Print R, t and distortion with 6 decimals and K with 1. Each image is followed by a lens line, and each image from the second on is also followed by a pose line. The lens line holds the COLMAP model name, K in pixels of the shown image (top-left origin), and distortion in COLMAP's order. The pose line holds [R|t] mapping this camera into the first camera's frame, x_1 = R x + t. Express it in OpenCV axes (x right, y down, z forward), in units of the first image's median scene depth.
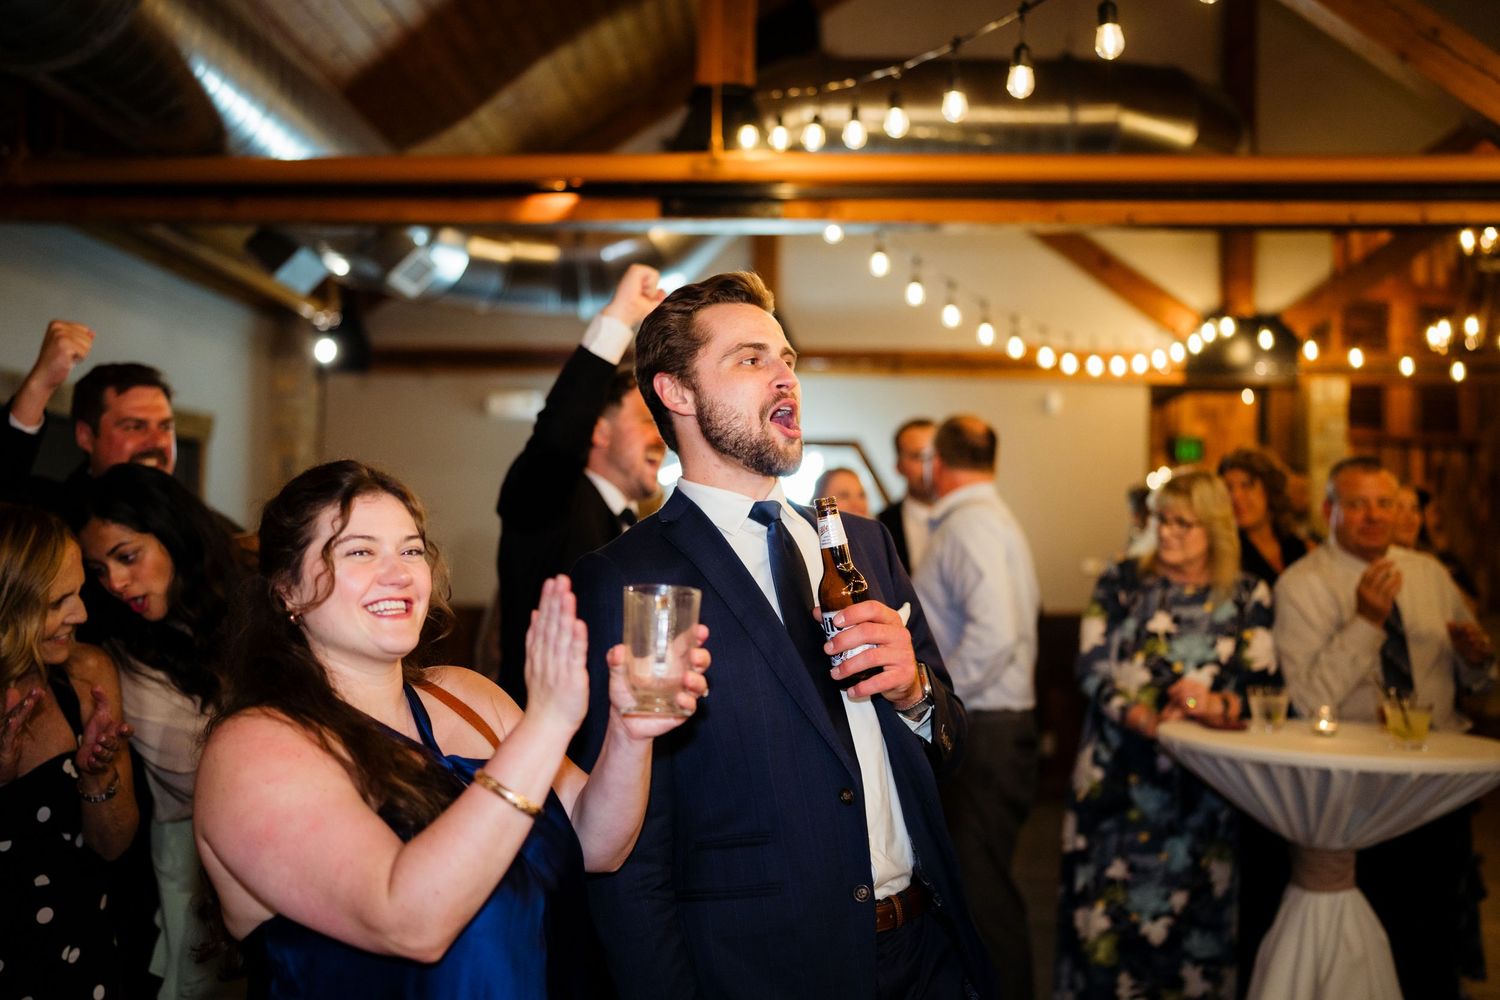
lens RADIAL K [[1505.3, 0, 750.8], [0, 1505.3, 492.8], [0, 0, 1]] dist [0.109962, 0.000000]
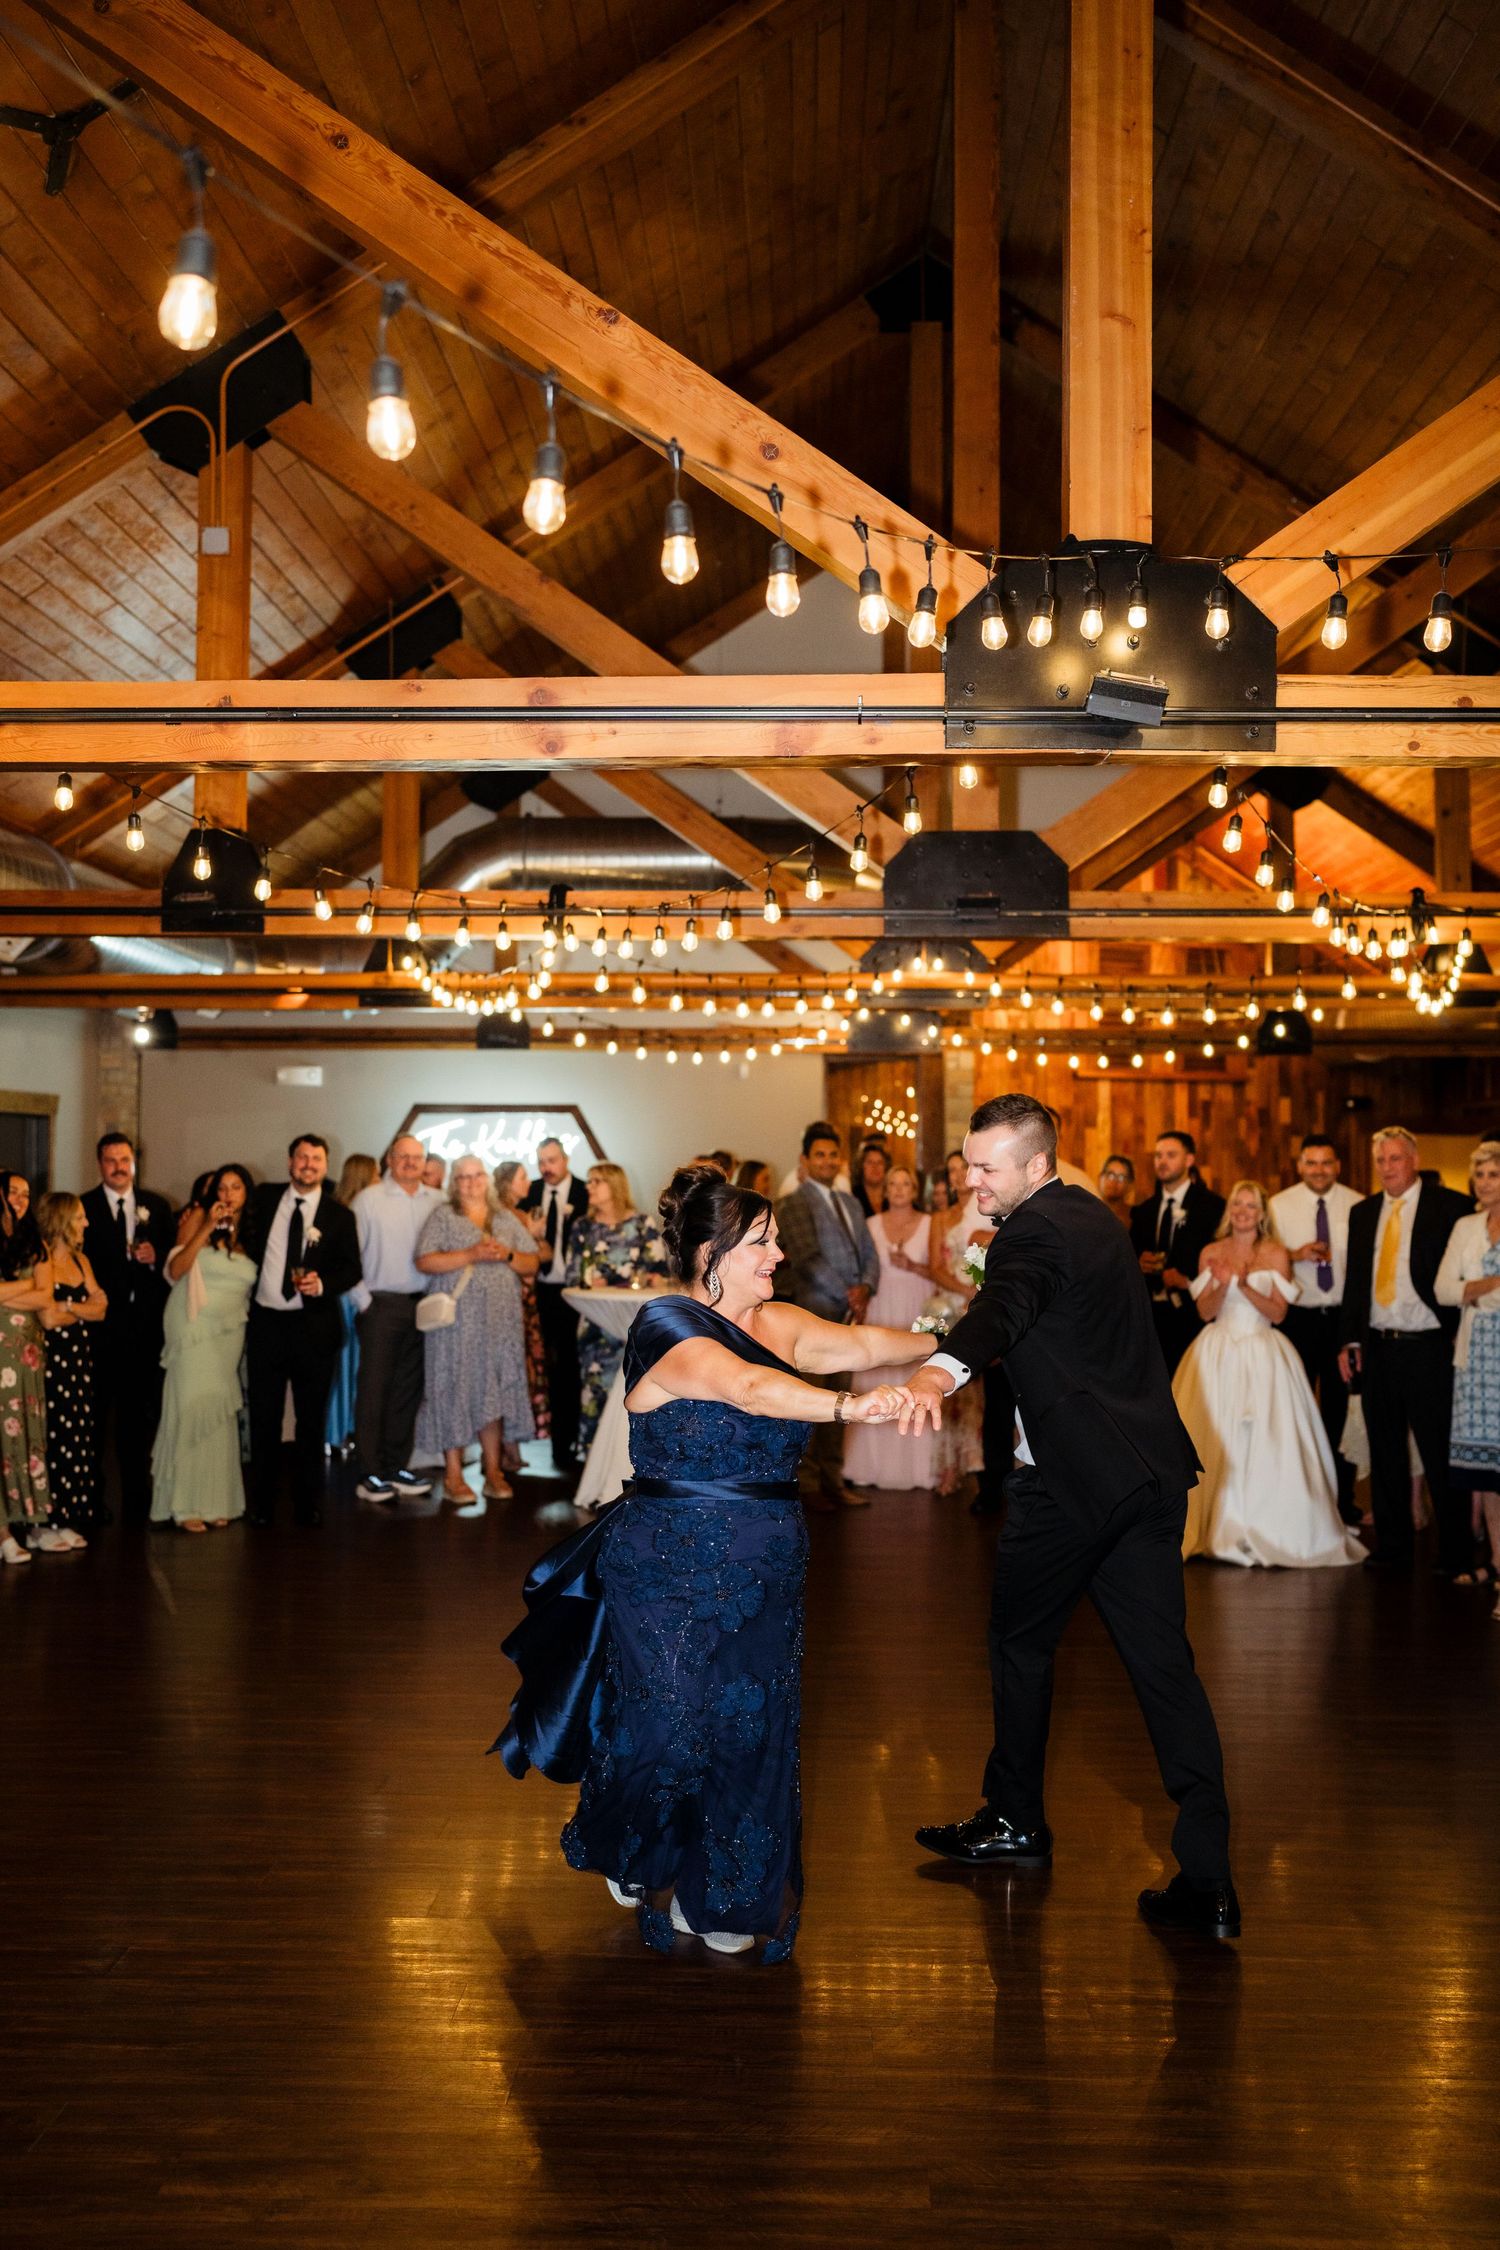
lens RADIAL K [[2257.9, 0, 750.1], [0, 2257.9, 1136.2], [0, 0, 1]] dist [0.109962, 0.000000]
pose [[0.999888, -0.010213, 0.010925, 0.186441], [0.009970, 0.999707, 0.022077, -0.047351], [-0.011147, -0.021965, 0.999697, -0.828269]]
